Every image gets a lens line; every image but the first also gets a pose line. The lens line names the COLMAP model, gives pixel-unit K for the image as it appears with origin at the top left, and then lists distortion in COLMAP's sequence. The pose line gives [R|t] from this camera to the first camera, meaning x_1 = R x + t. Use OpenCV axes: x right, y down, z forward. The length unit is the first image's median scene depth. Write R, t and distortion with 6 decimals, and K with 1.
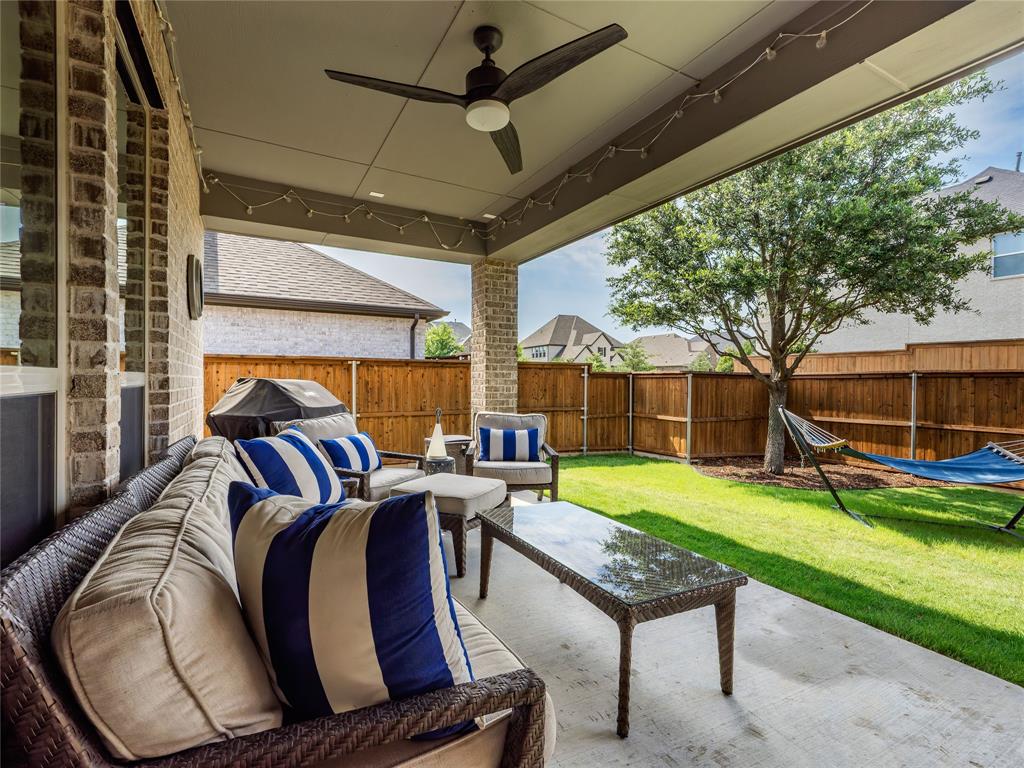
lens RADIAL K [[476.6, 0, 508.1], [0, 476.6, 380.6], [0, 0, 1]] dist [0.002431, -0.001197]
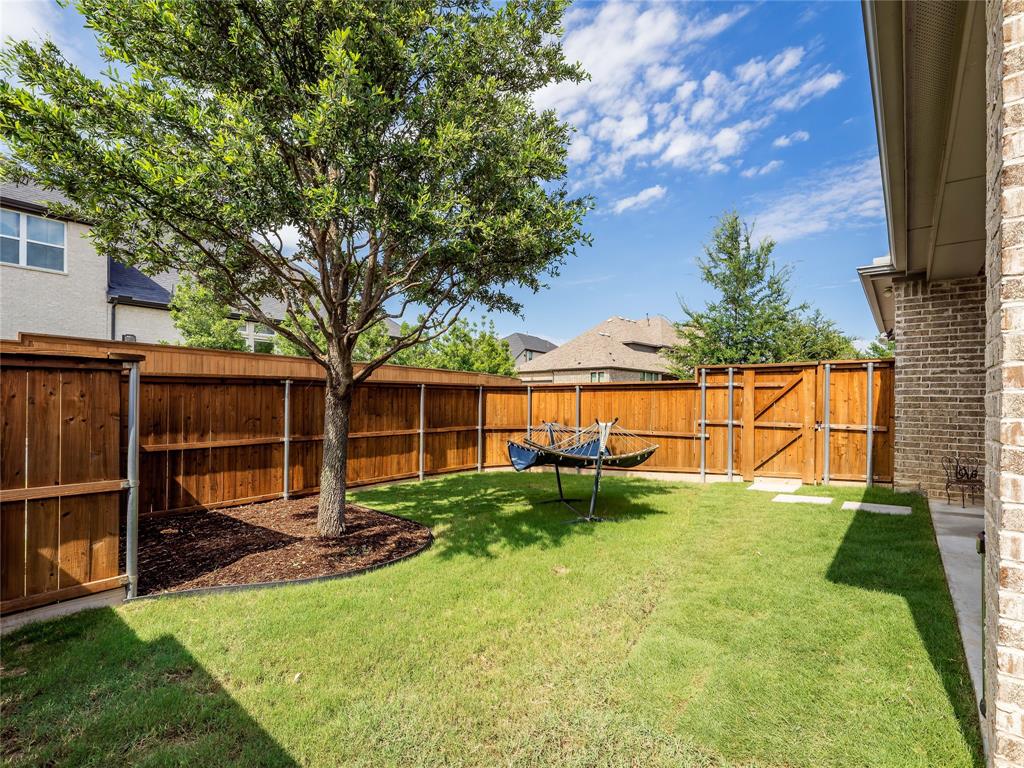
lens RADIAL K [[476.6, 0, 508.1], [0, 476.6, 380.6], [0, 0, 1]] dist [0.002431, -0.001197]
pose [[-0.370570, 0.026496, 0.928427, -0.097603], [-0.012980, 0.999348, -0.033701, 0.008378], [-0.928714, -0.024540, -0.369984, 0.883014]]
